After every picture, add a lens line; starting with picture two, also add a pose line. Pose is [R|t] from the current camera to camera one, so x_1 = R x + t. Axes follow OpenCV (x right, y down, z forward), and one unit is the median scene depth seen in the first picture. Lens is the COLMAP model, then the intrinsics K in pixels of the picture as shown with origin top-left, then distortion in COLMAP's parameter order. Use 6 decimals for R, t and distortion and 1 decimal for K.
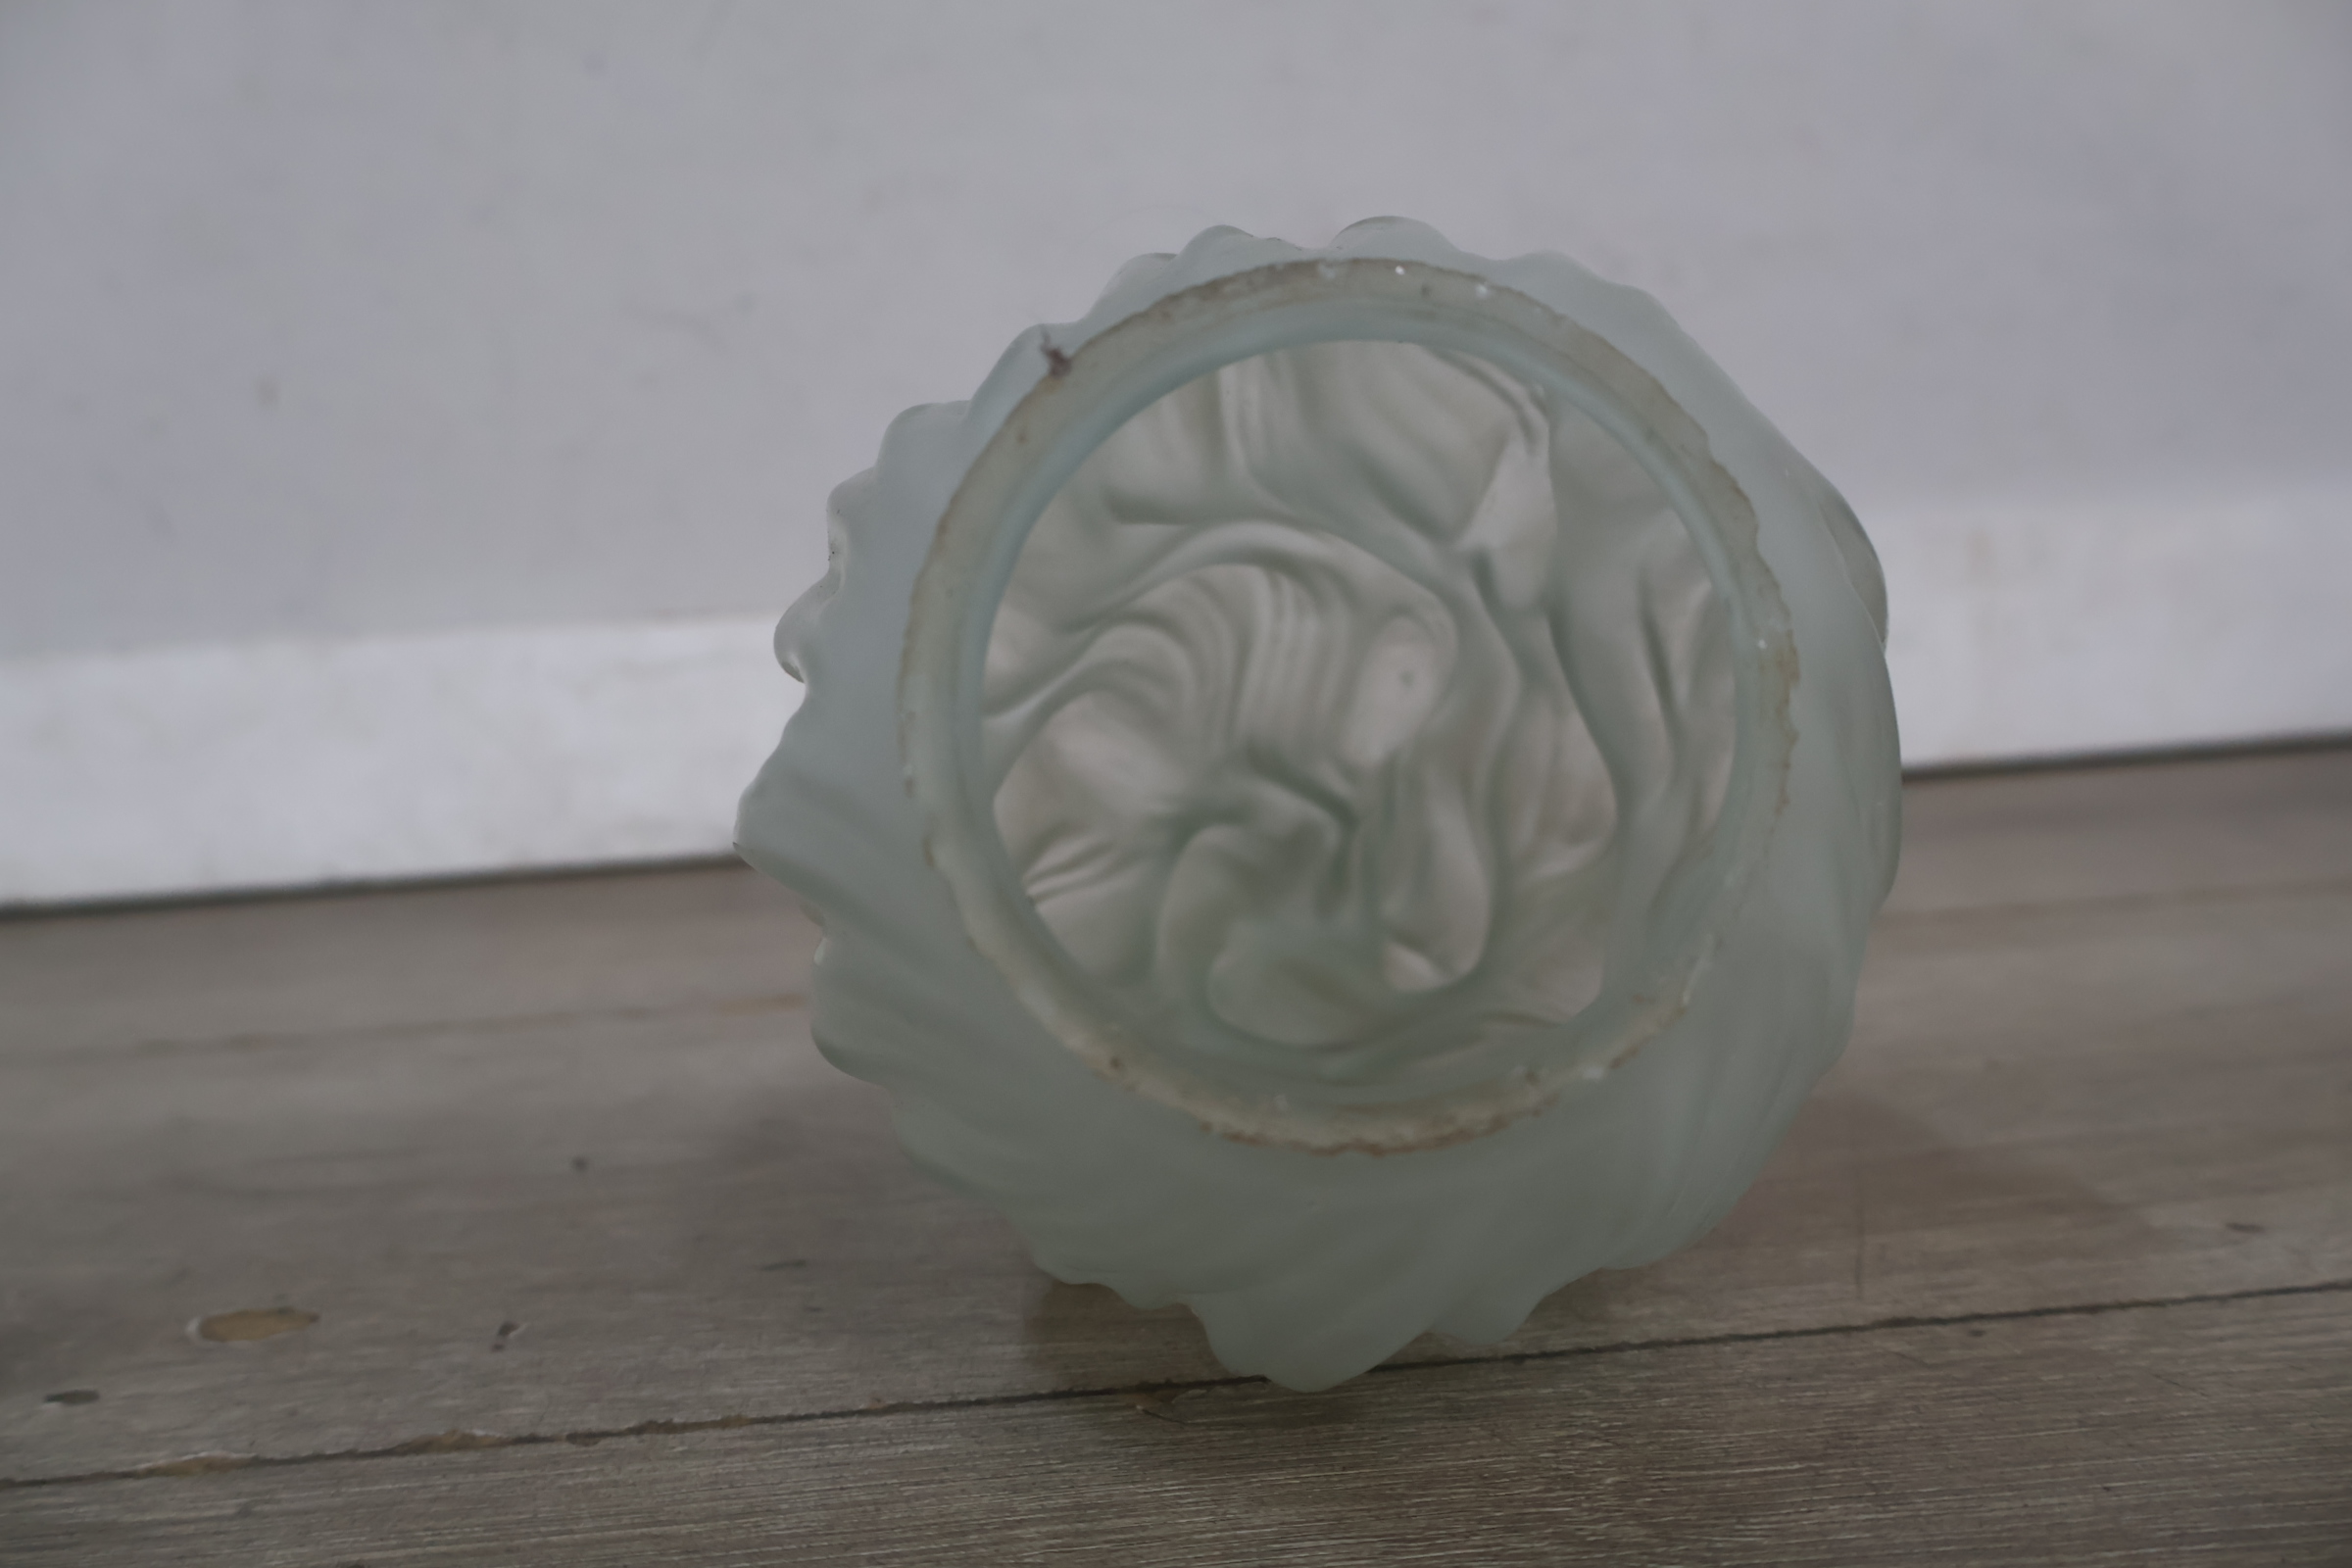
lens RADIAL K [[2062.5, 0, 1167.4], [0, 2062.5, 803.0], [0, 0, 1]] dist [0.016076, -0.003099]
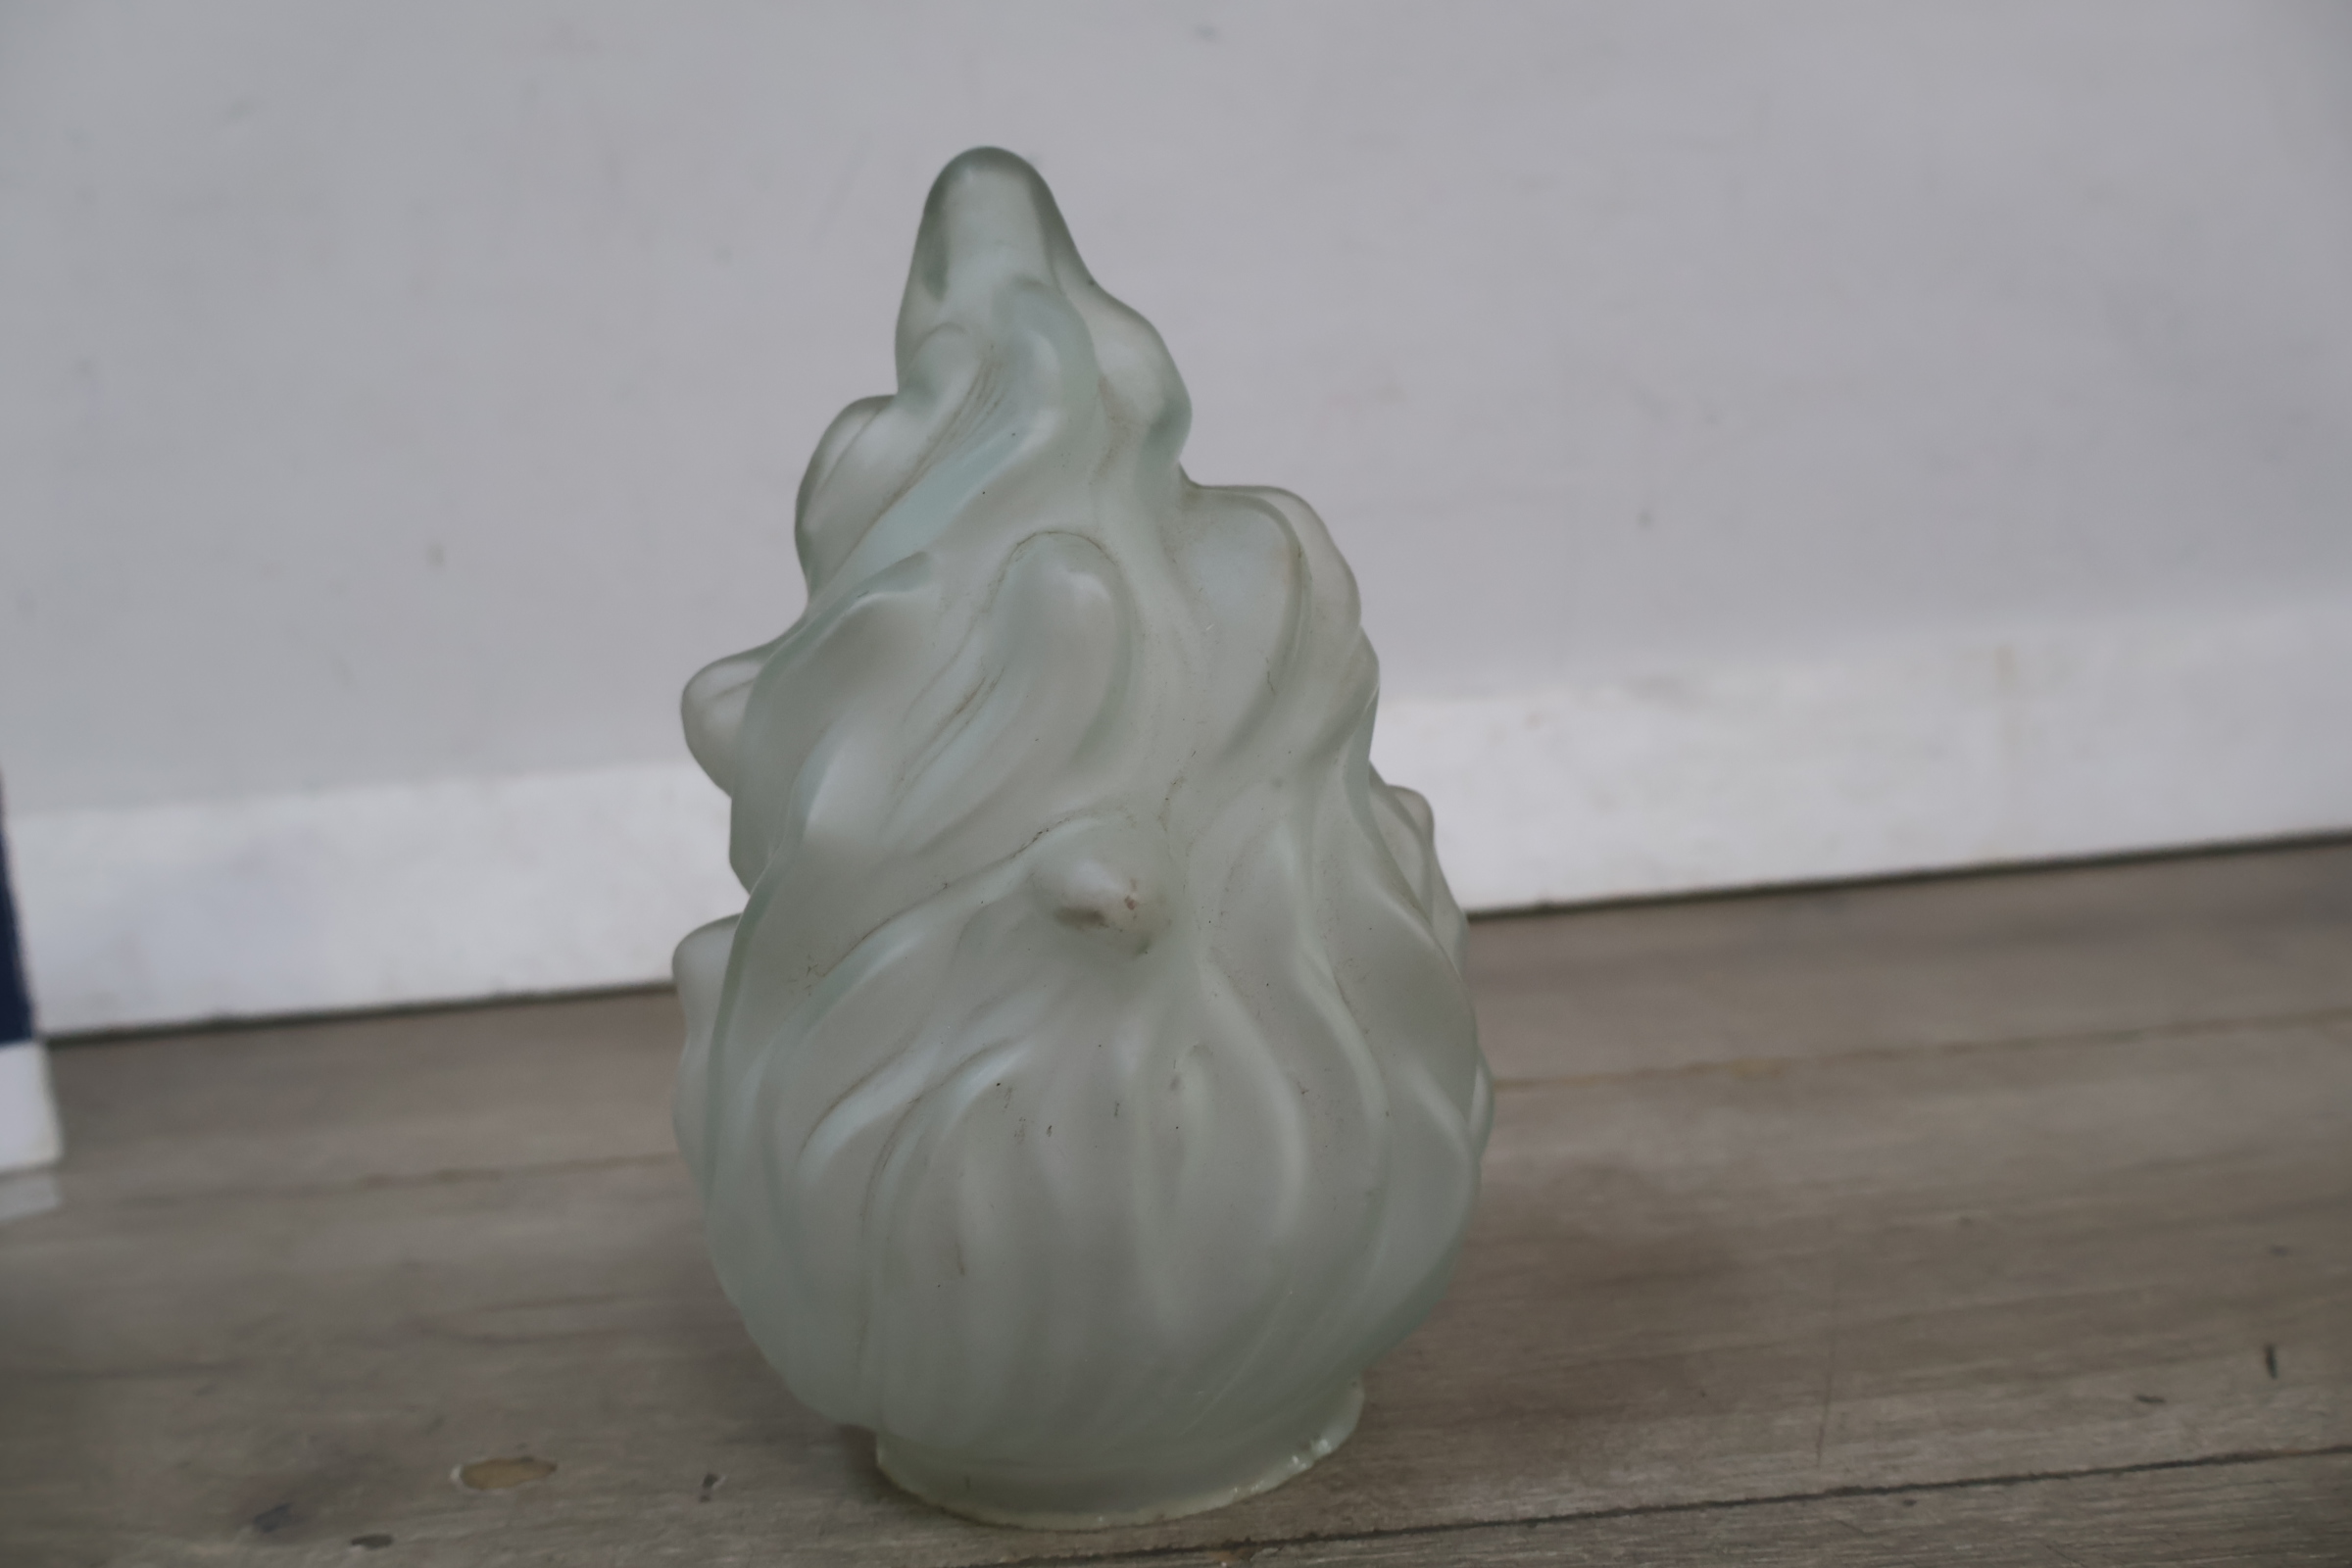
lens RADIAL K [[2062.5, 0, 1161.0], [0, 2062.5, 786.7], [0, 0, 1]] dist [0.016076, -0.003099]
pose [[0.998816, -0.014039, -0.046576, 0.012609], [0.013951, 0.999900, -0.002220, -0.167902], [0.046603, 0.001567, 0.998912, -0.239132]]
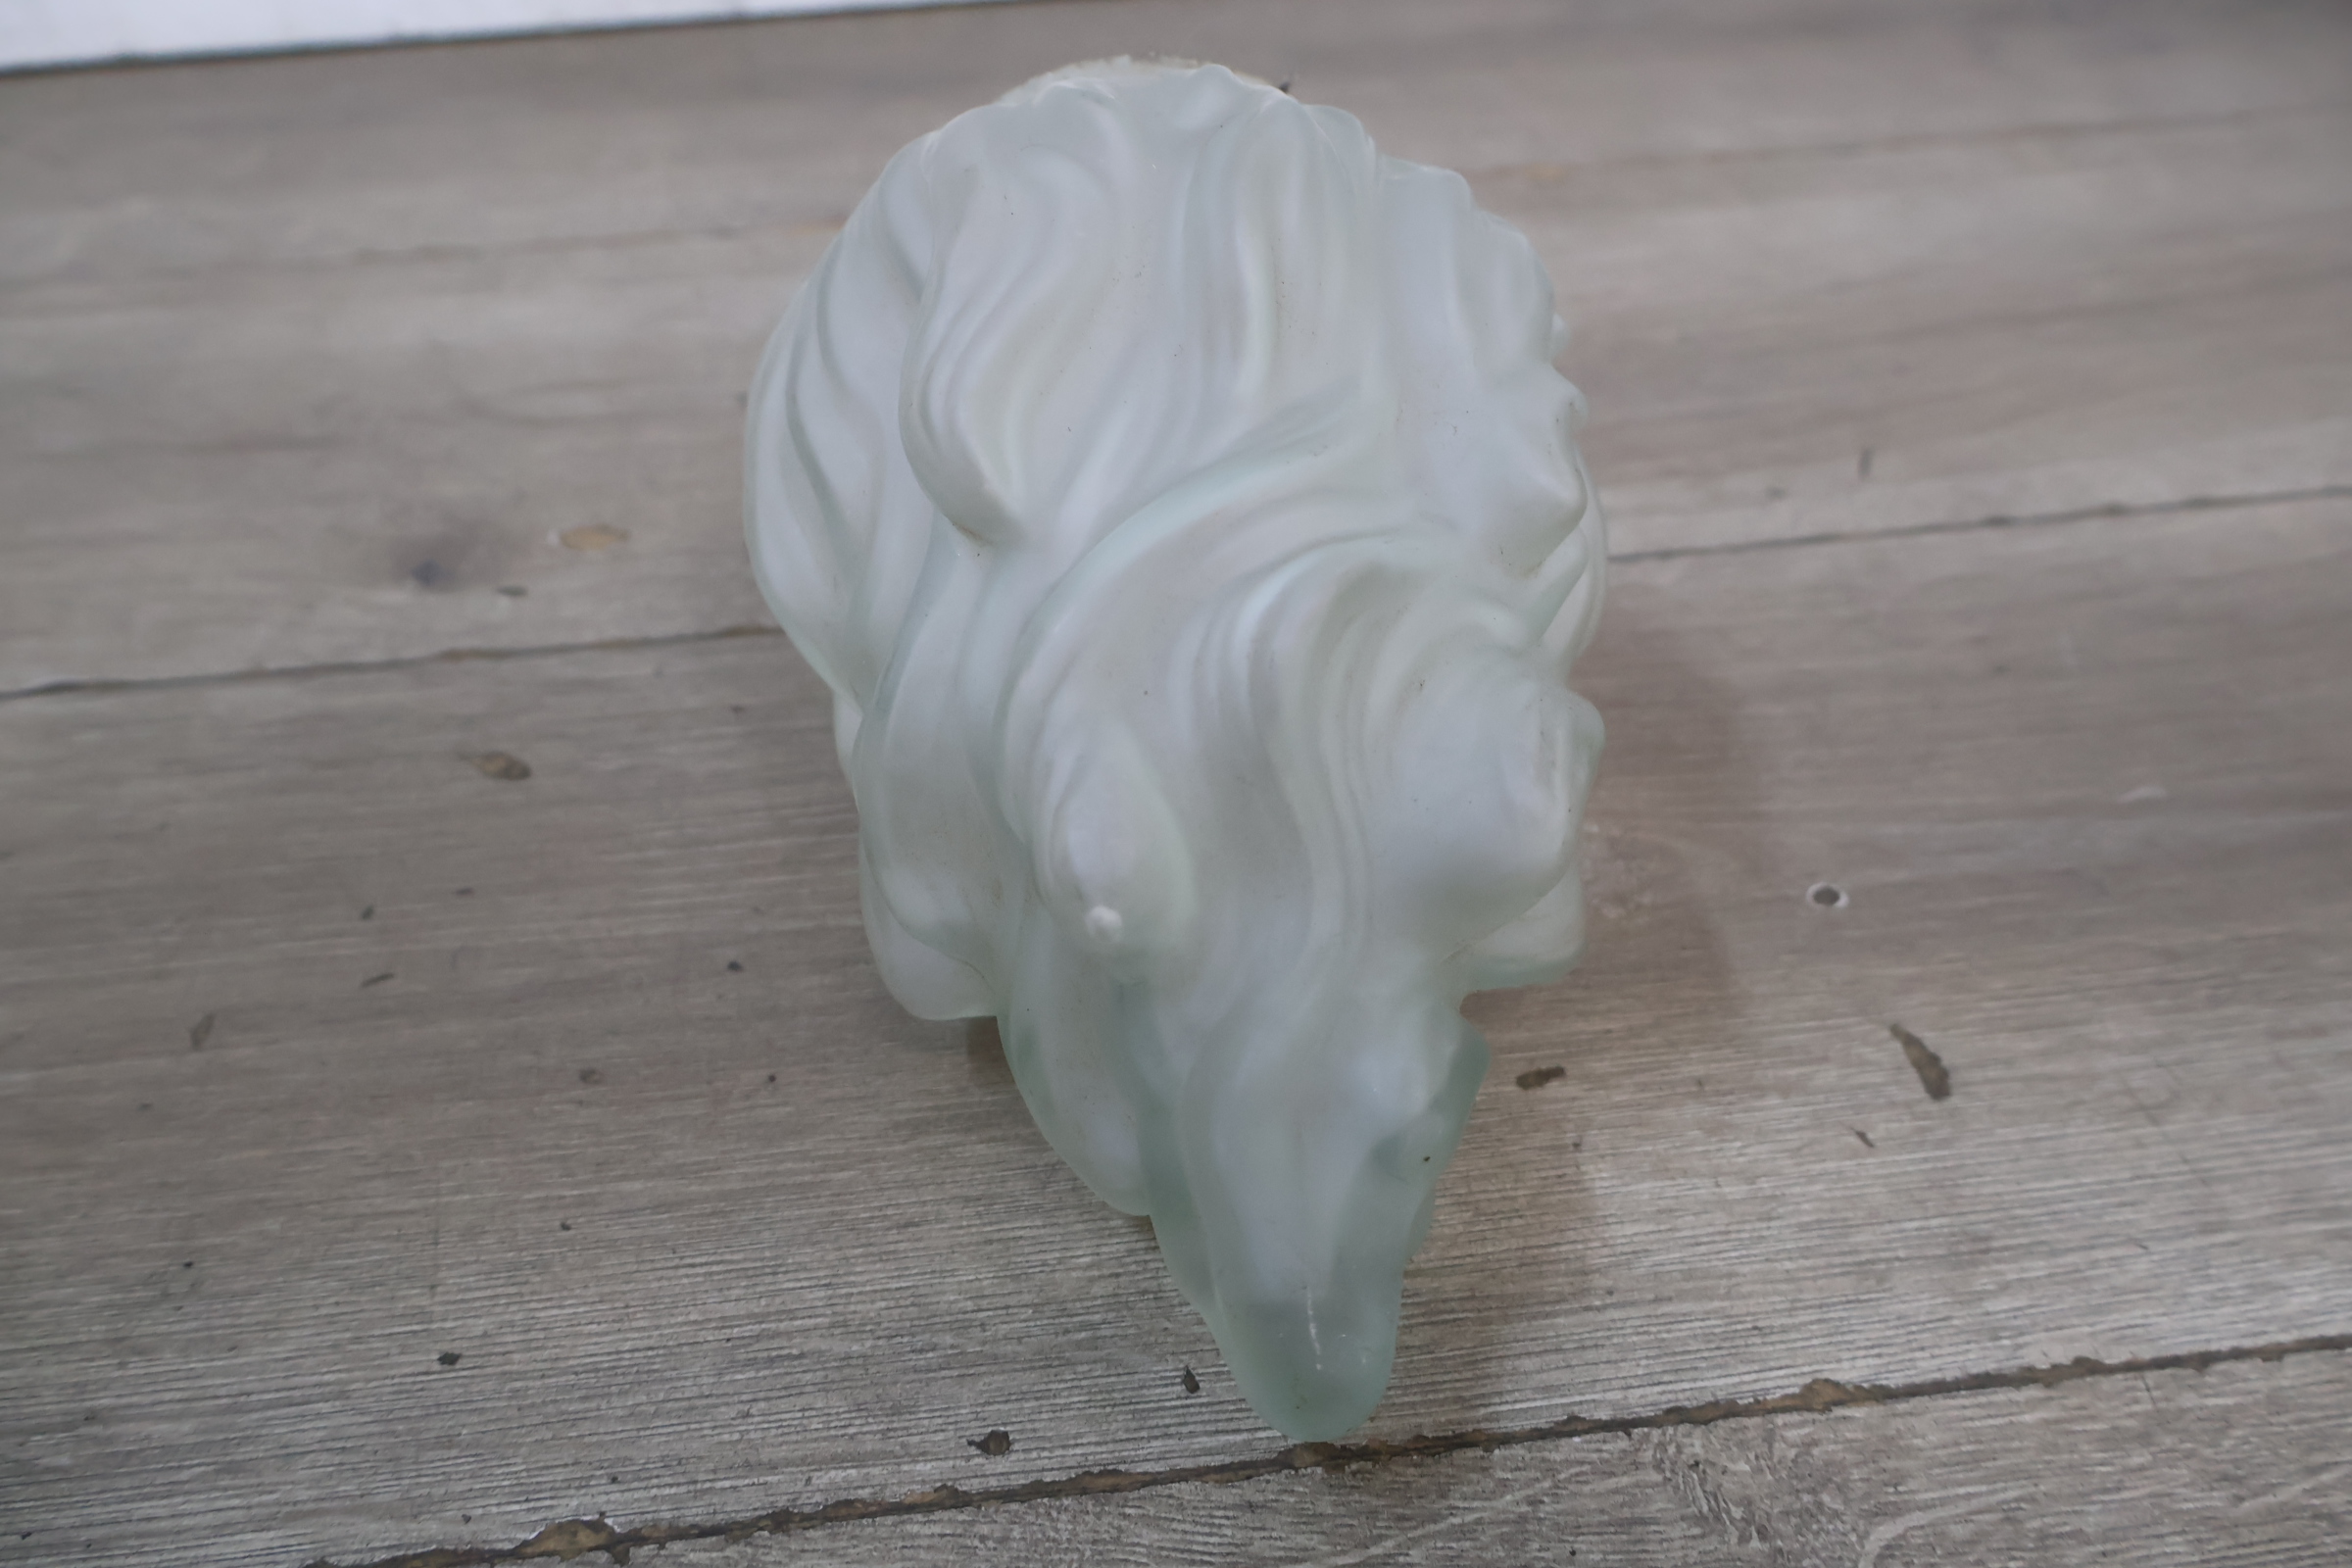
lens RADIAL K [[2062.5, 0, 1171.1], [0, 2062.5, 802.2], [0, 0, 1]] dist [0.016076, -0.003099]
pose [[0.998713, -0.006166, 0.050344, -0.071538], [-0.019781, 0.866640, 0.498541, -0.452826], [-0.046704, -0.498895, 0.865403, -0.632565]]
